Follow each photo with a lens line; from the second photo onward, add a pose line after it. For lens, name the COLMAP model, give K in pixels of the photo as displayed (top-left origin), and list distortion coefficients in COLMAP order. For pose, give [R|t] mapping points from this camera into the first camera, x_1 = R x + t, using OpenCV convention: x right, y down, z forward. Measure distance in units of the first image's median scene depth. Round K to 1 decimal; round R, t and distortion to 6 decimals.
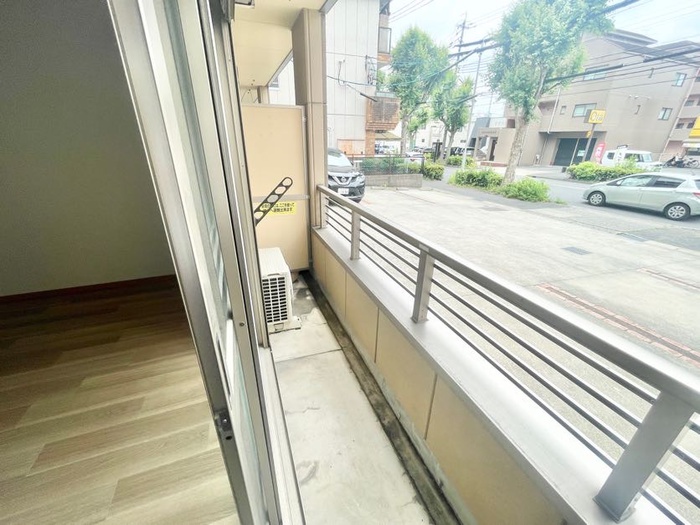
lens RADIAL K [[283.2, 0, 349.3], [0, 283.2, 261.8], [0, 0, 1]] dist [-0.001586, -0.000470]
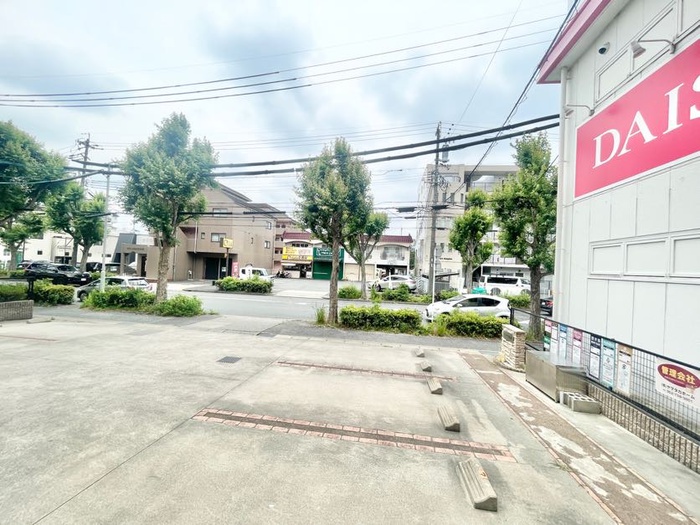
lens RADIAL K [[283.2, 0, 349.3], [0, 283.2, 261.8], [0, 0, 1]] dist [-0.001586, -0.000470]
pose [[0.486507, 0.021902, 0.873402, 0.021378], [0.309685, 0.930453, -0.195835, -0.011717], [-0.816949, 0.365755, 0.445890, -0.002321]]
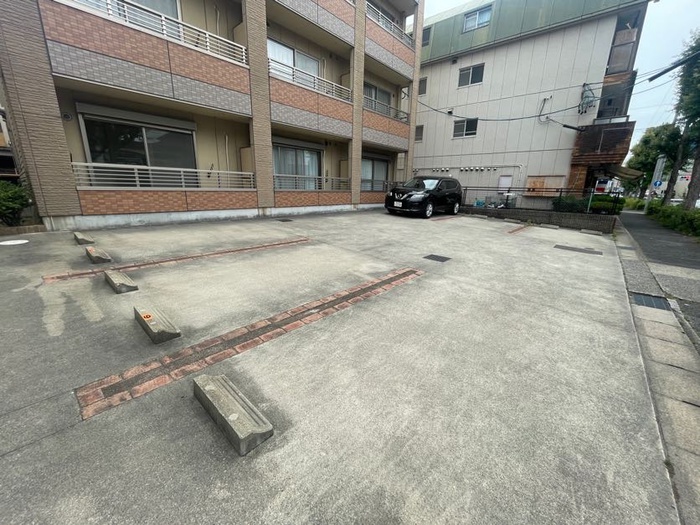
lens RADIAL K [[283.2, 0, 349.3], [0, 283.2, 261.8], [0, 0, 1]] dist [-0.001586, -0.000470]
pose [[0.464775, 0.221603, -0.857249, 0.499745], [-0.366717, 0.929409, 0.041433, 0.012962], [0.805917, 0.295111, 0.513232, 0.105302]]
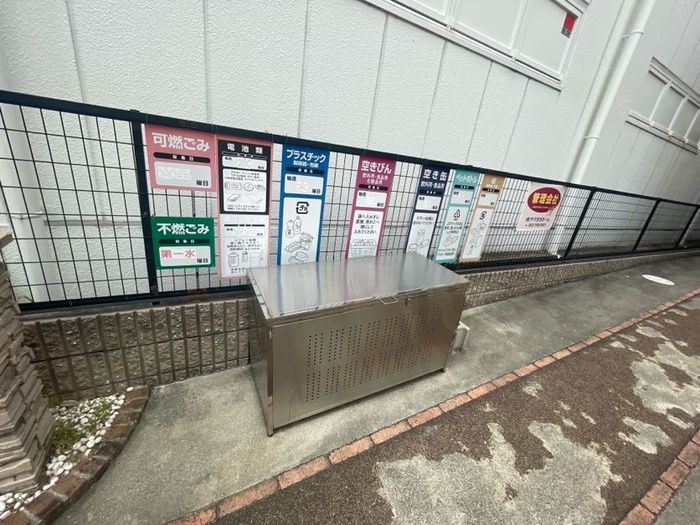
lens RADIAL K [[283.2, 0, 349.3], [0, 283.2, 261.8], [0, 0, 1]] dist [-0.001586, -0.000470]
pose [[-0.982188, -0.096518, -0.161218, 0.431062], [-0.181588, 0.708100, 0.682363, 0.035042], [0.048298, 0.699484, -0.713014, 0.051527]]
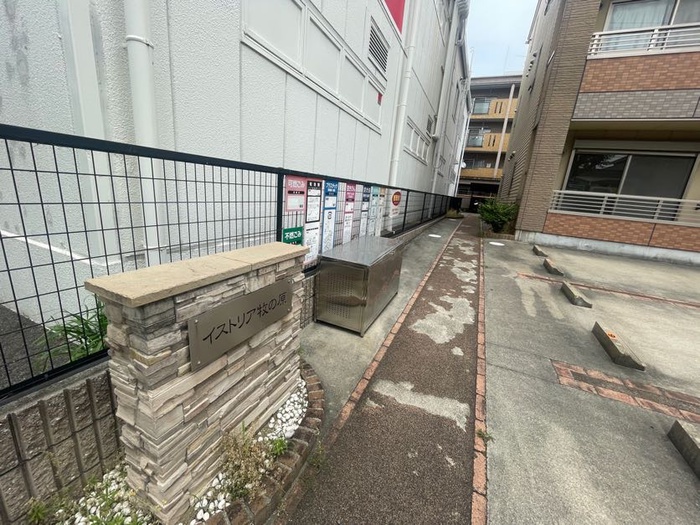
lens RADIAL K [[283.2, 0, 349.3], [0, 283.2, 261.8], [0, 0, 1]] dist [-0.001586, -0.000470]
pose [[-0.705136, 0.103288, -0.701509, 0.534807], [-0.368221, 0.792137, 0.486756, 0.028577], [0.605968, 0.601540, -0.520532, 0.075601]]
